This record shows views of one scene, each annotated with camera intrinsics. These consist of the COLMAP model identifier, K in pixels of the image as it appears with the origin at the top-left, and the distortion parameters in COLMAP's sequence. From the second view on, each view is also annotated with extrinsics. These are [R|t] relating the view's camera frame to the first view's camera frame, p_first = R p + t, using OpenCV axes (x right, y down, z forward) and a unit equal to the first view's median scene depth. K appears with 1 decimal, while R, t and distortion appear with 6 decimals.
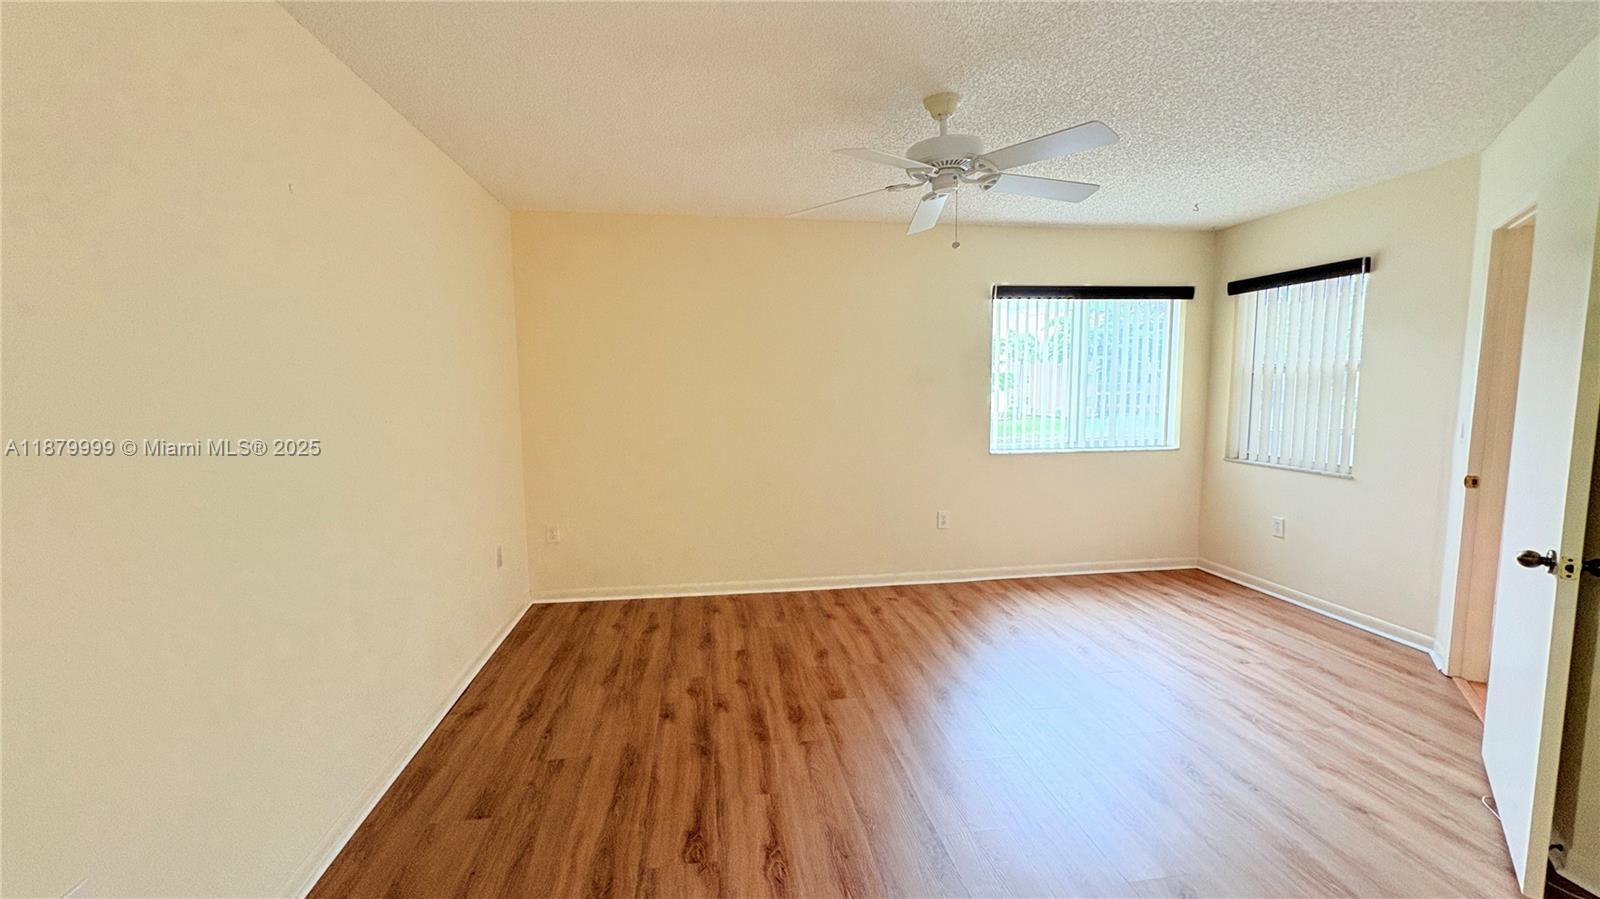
lens RADIAL K [[637.4, 0, 798.0], [0, 637.4, 448.3], [0, 0, 1]] dist [-0.002245, 0.000950]
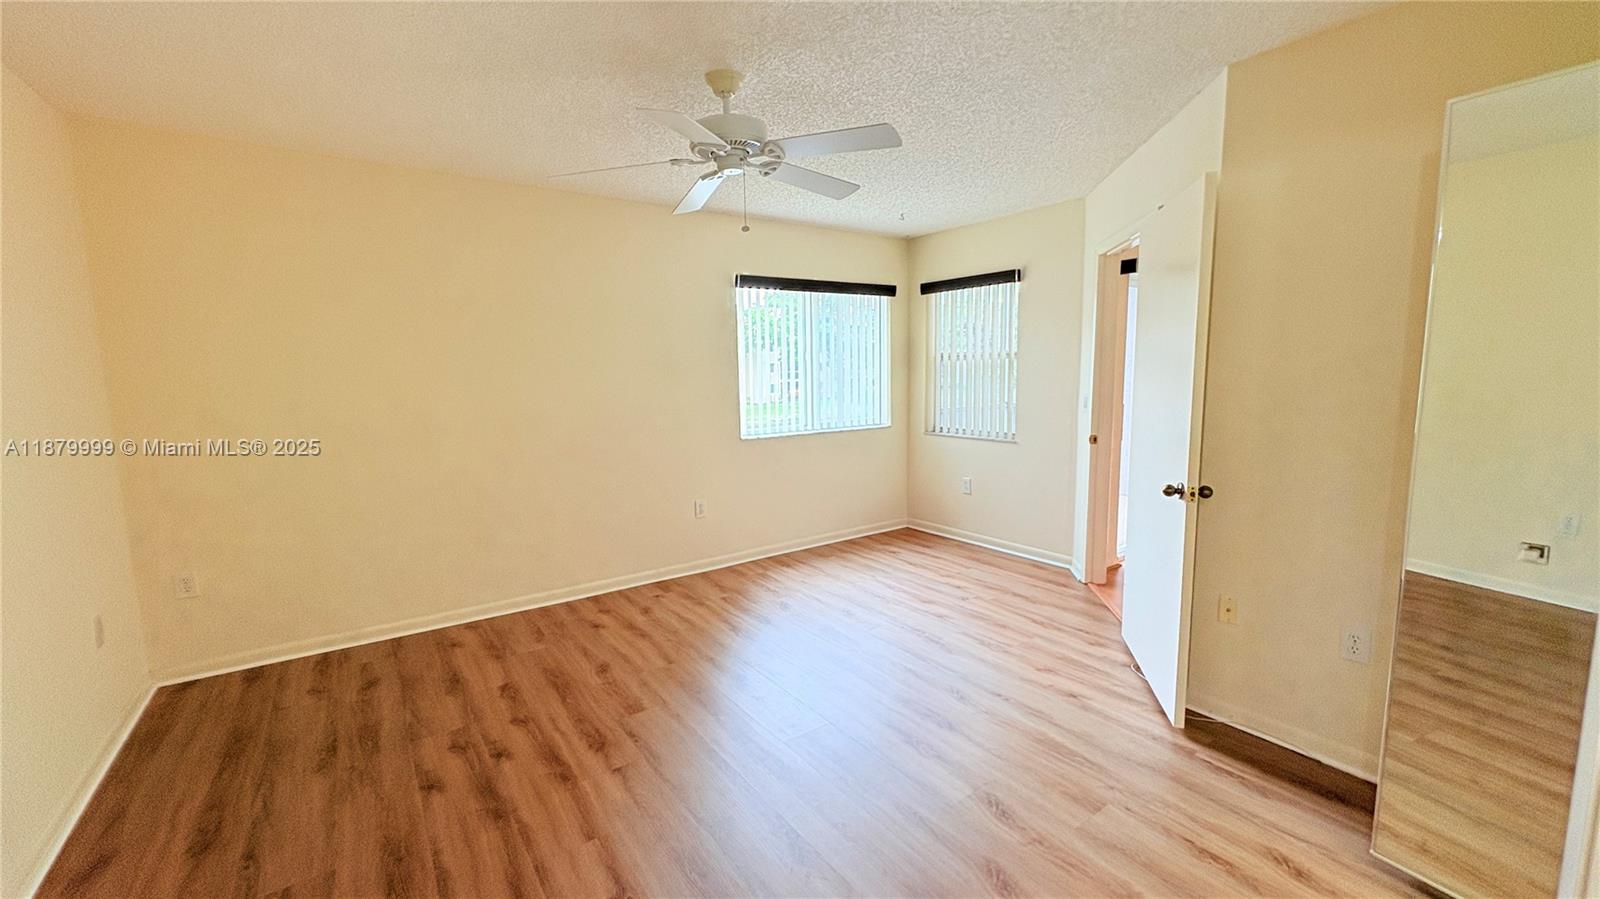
lens RADIAL K [[637.4, 0, 801.7], [0, 637.4, 449.4], [0, 0, 1]] dist [-0.002245, 0.000950]
pose [[0.889159, -0.063965, 0.453105, -0.097589], [0.055810, 0.997949, 0.031360, -0.003138], [-0.454181, -0.002596, 0.890905, 0.055027]]
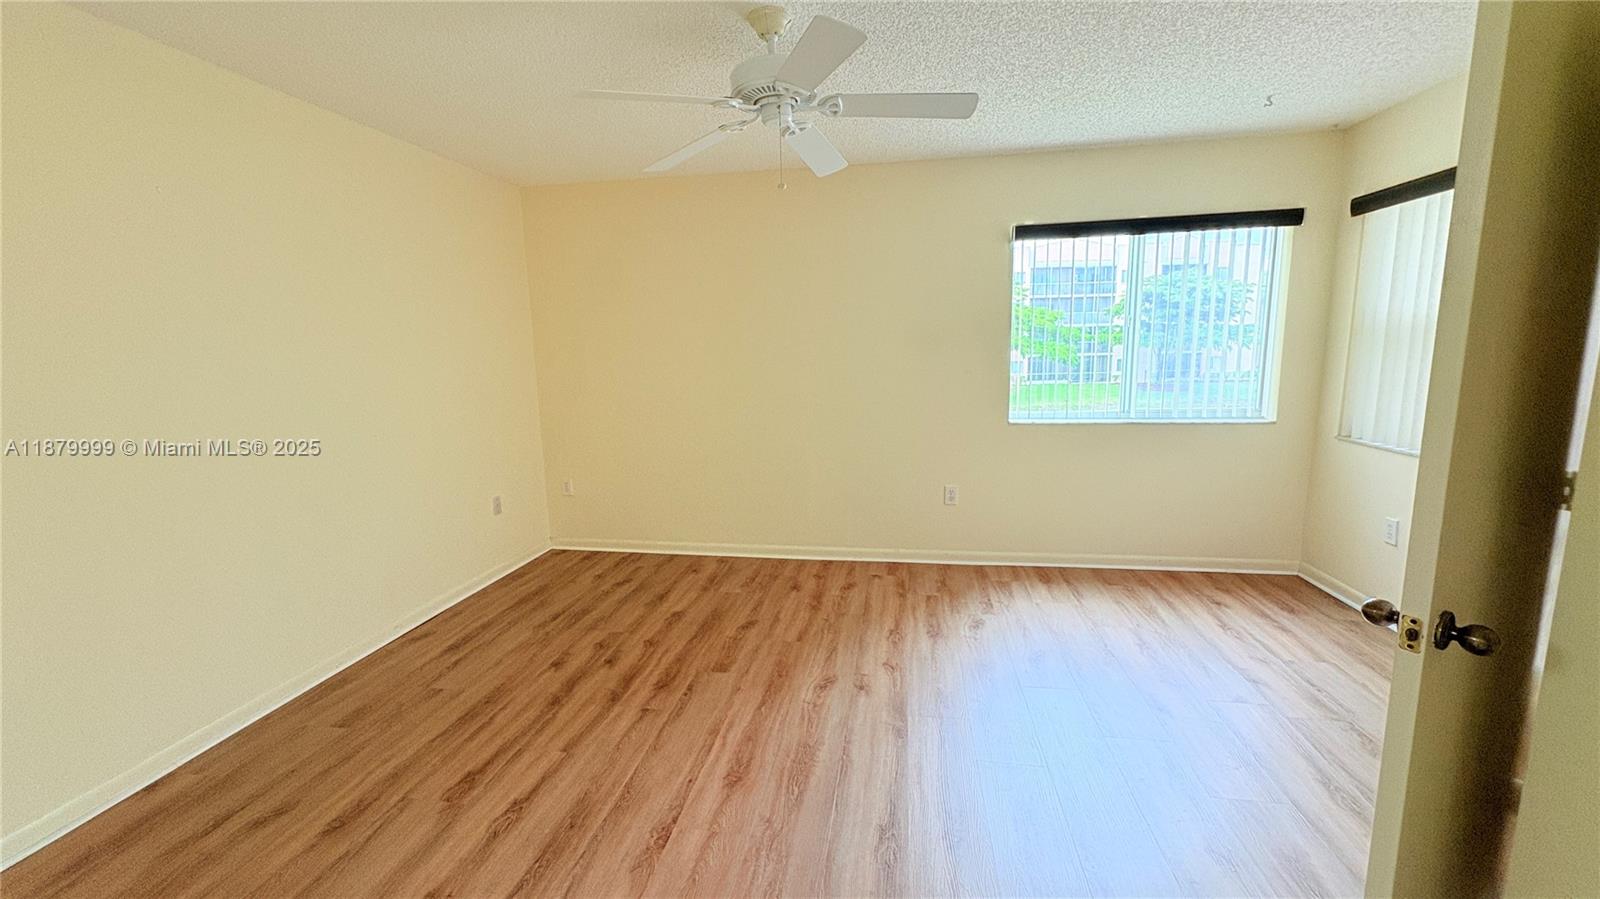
lens RADIAL K [[637.4, 0, 795.4], [0, 637.4, 449.3], [0, 0, 1]] dist [-0.002245, 0.000950]
pose [[0.951832, 0.036188, -0.304478, 0.370953], [-0.016442, 0.997606, 0.067168, -0.011616], [0.306180, -0.058926, 0.950148, 0.103656]]
